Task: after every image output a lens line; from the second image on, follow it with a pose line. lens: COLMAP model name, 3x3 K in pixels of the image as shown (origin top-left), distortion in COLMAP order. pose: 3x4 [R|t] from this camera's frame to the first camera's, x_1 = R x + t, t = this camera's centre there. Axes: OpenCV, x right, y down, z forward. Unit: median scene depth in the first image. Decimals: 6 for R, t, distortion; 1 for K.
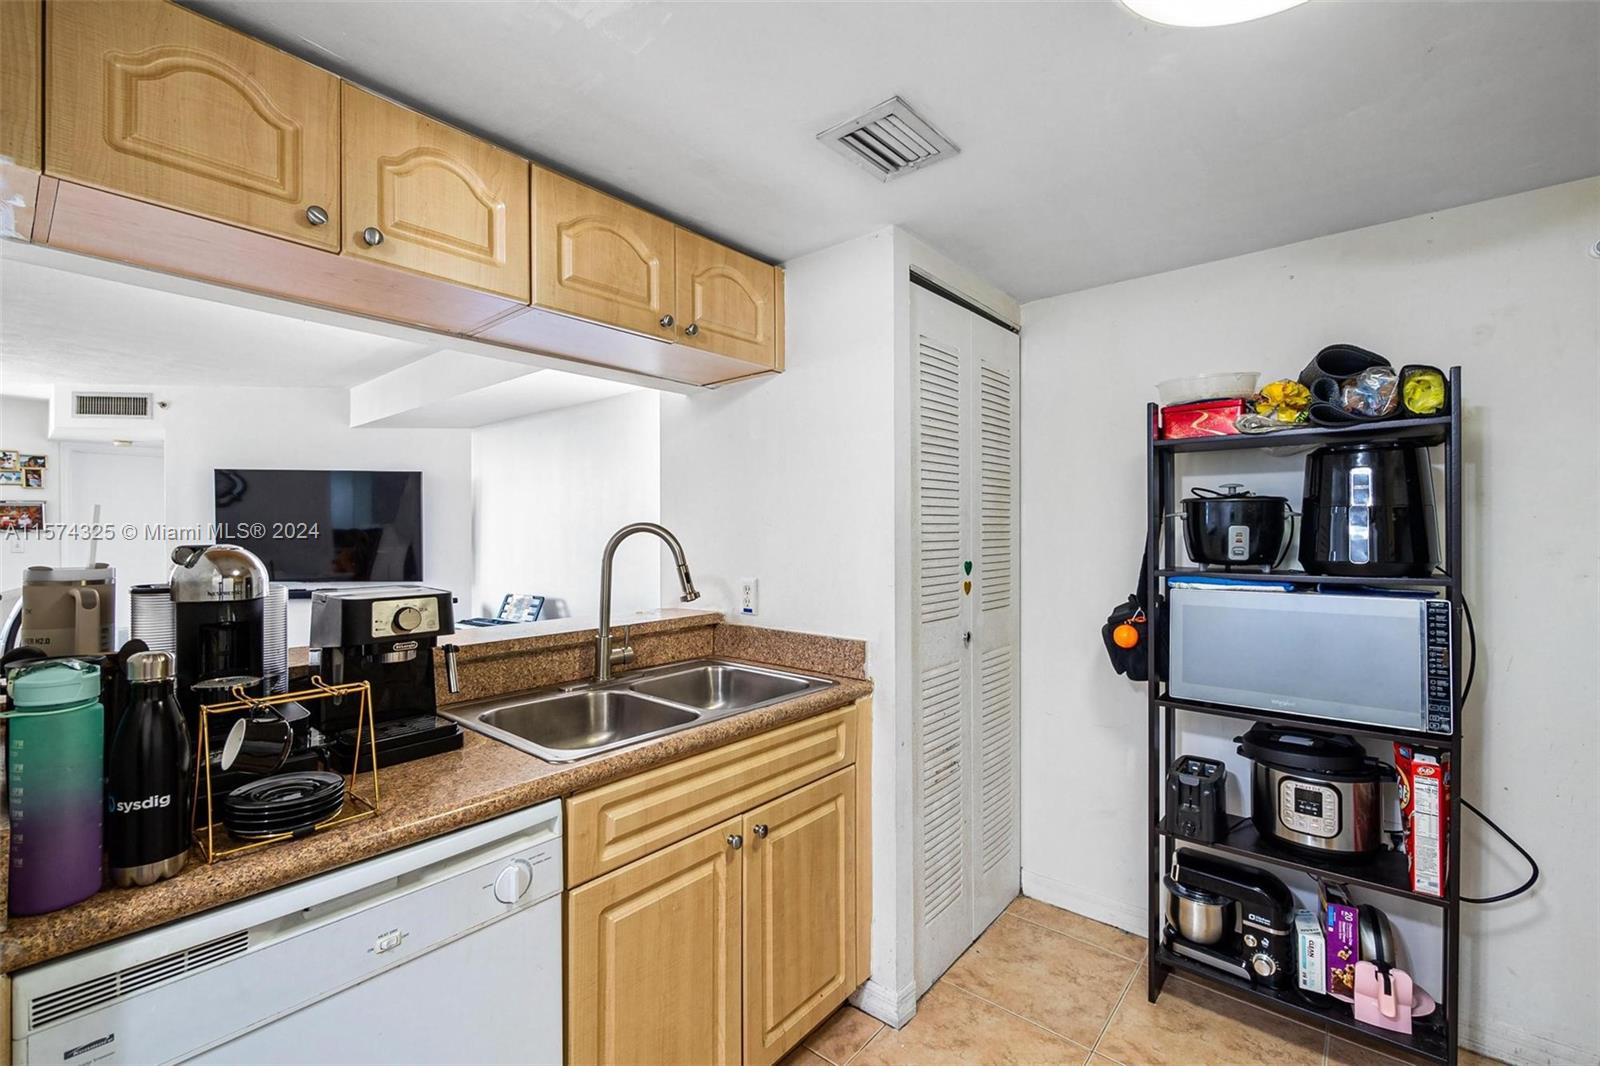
lens RADIAL K [[684.0, 0, 793.7], [0, 684.0, 531.8], [0, 0, 1]] dist [-0.001485, 0.000105]
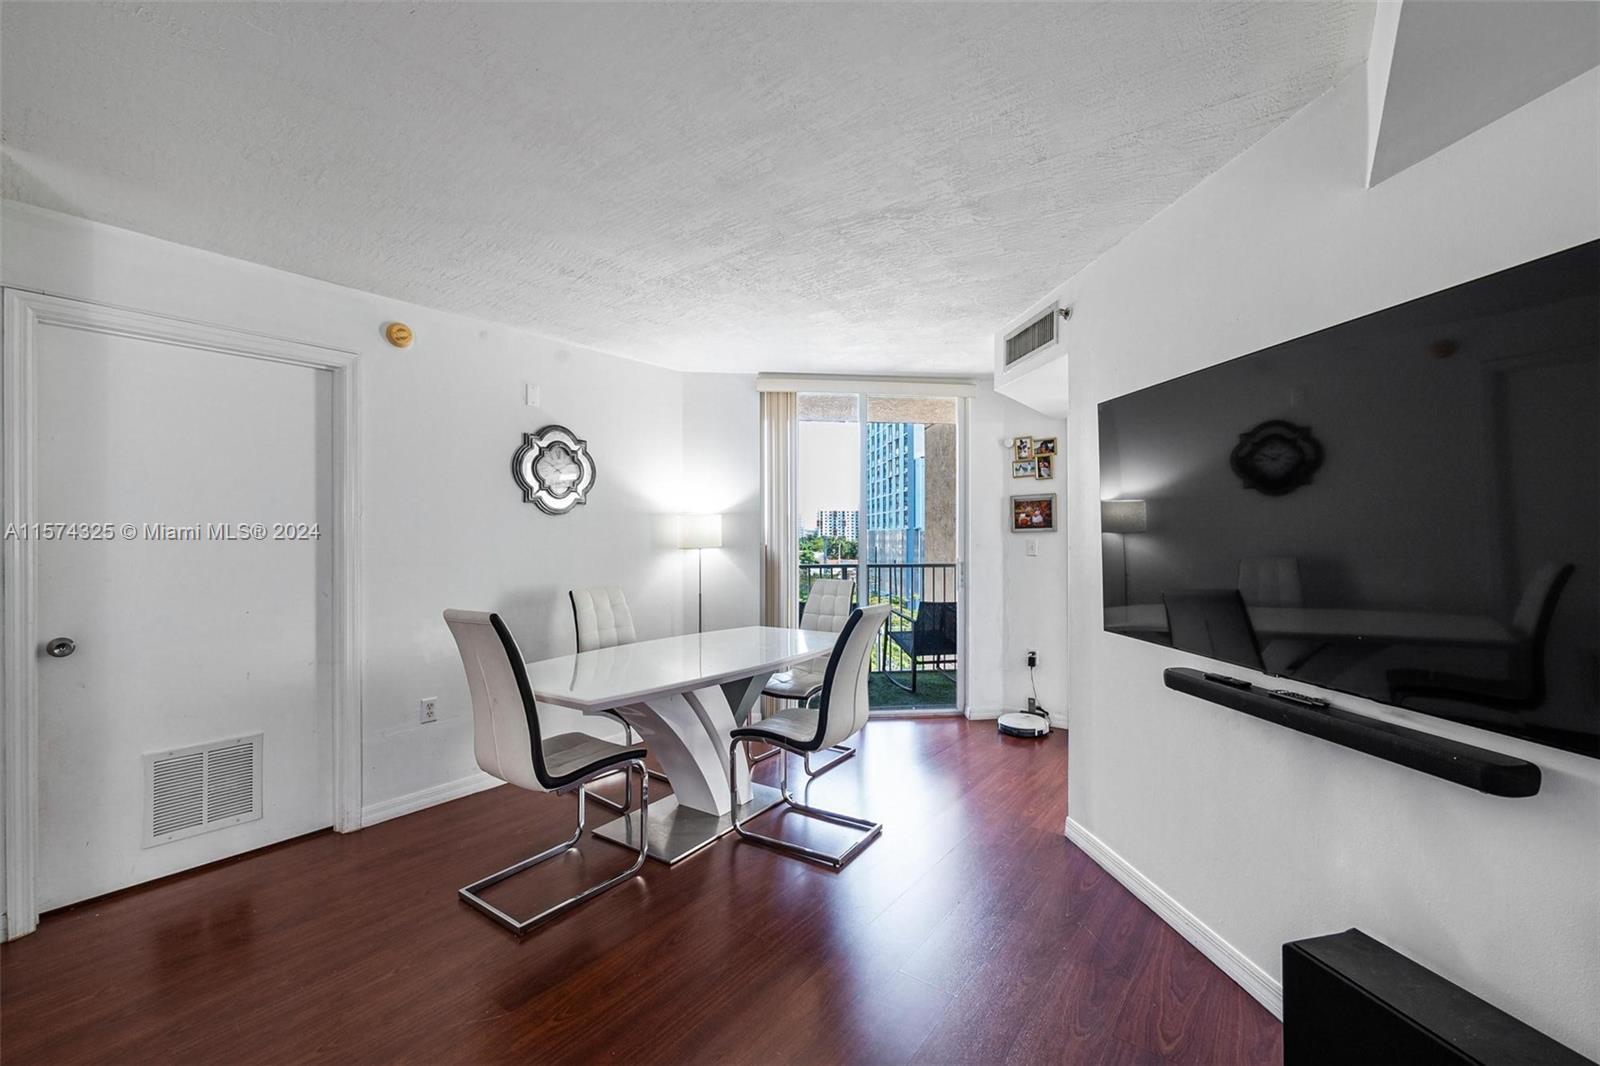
lens RADIAL K [[648.5, 0, 798.9], [0, 648.5, 536.3], [0, 0, 1]] dist [-0.000821, 0.000040]
pose [[0.046653, 0.004441, -0.998901, -1.136801], [0.003379, 0.999984, 0.004603, 0.005292], [0.998905, -0.003590, 0.046637, 2.238167]]
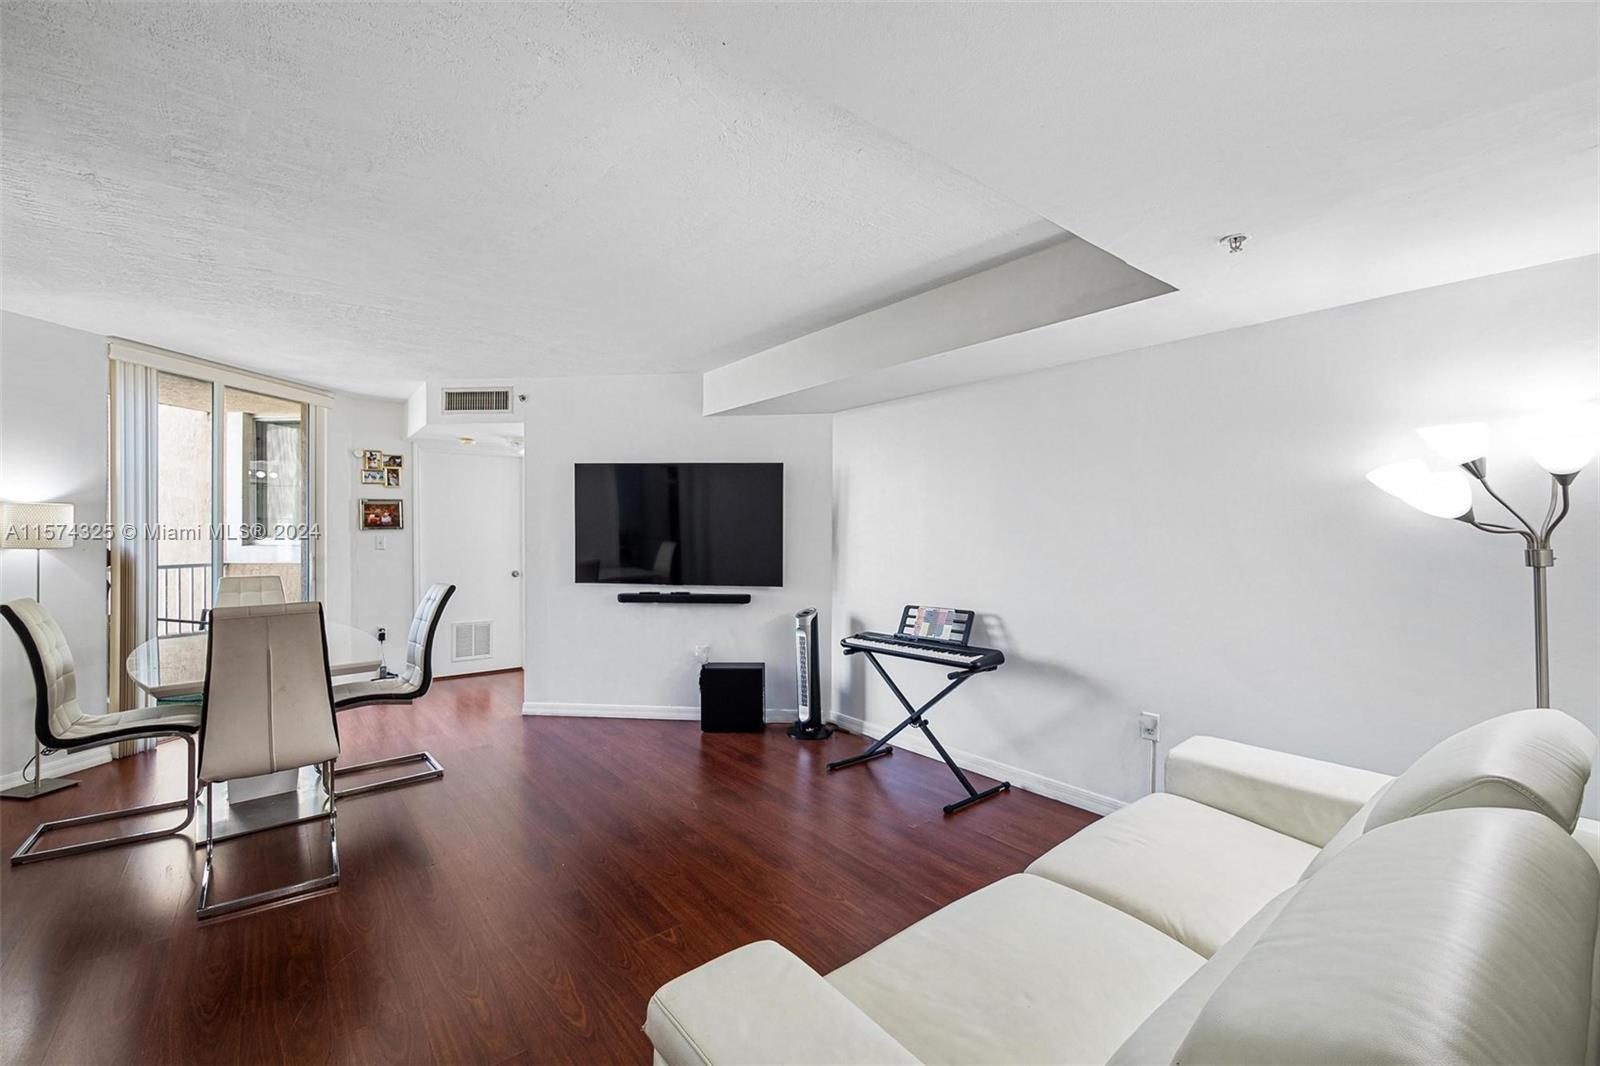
lens RADIAL K [[648.5, 0, 798.9], [0, 648.5, 536.3], [0, 0, 1]] dist [-0.000821, 0.000040]
pose [[0.981736, 0.005280, -0.190174, -1.096456], [-0.003804, 0.999960, 0.008128, 0.000635], [0.190209, -0.007257, 0.981717, 0.523940]]
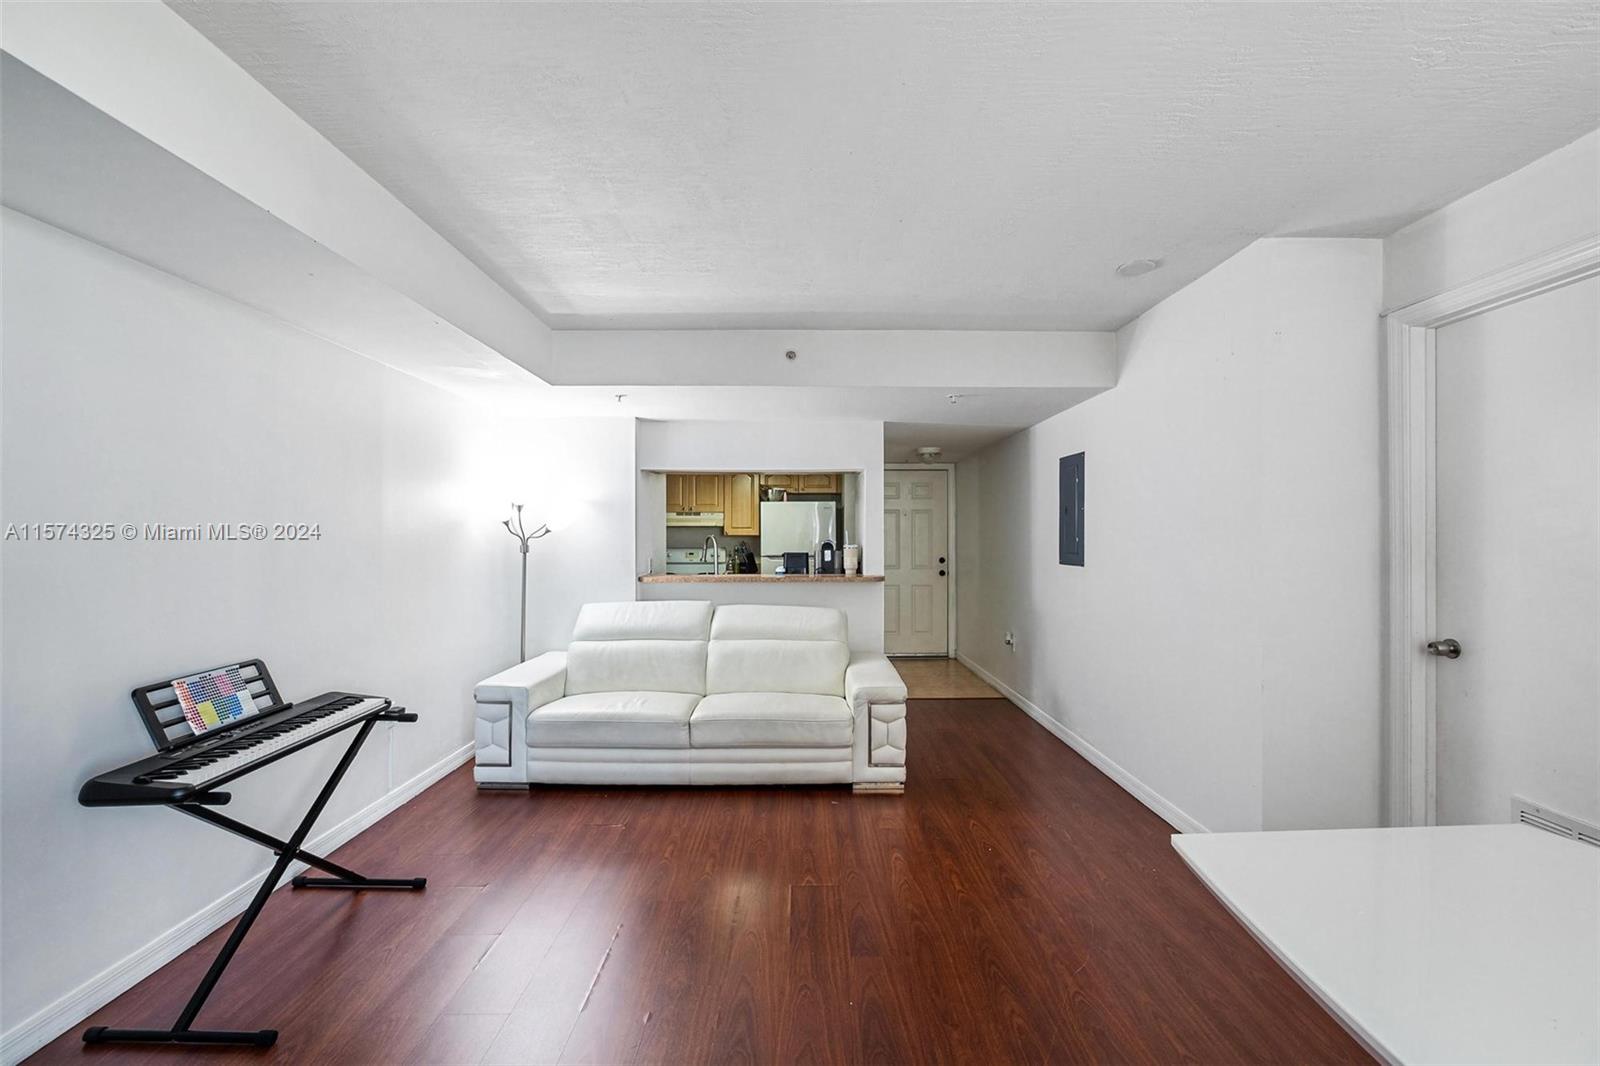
lens RADIAL K [[648.5, 0, 798.9], [0, 648.5, 536.3], [0, 0, 1]] dist [-0.000821, 0.000040]
pose [[-0.645510, 0.003238, 0.763745, -2.643372], [-0.000778, 0.999988, -0.004897, 0.008504], [-0.763751, -0.003756, -0.645500, 2.612815]]
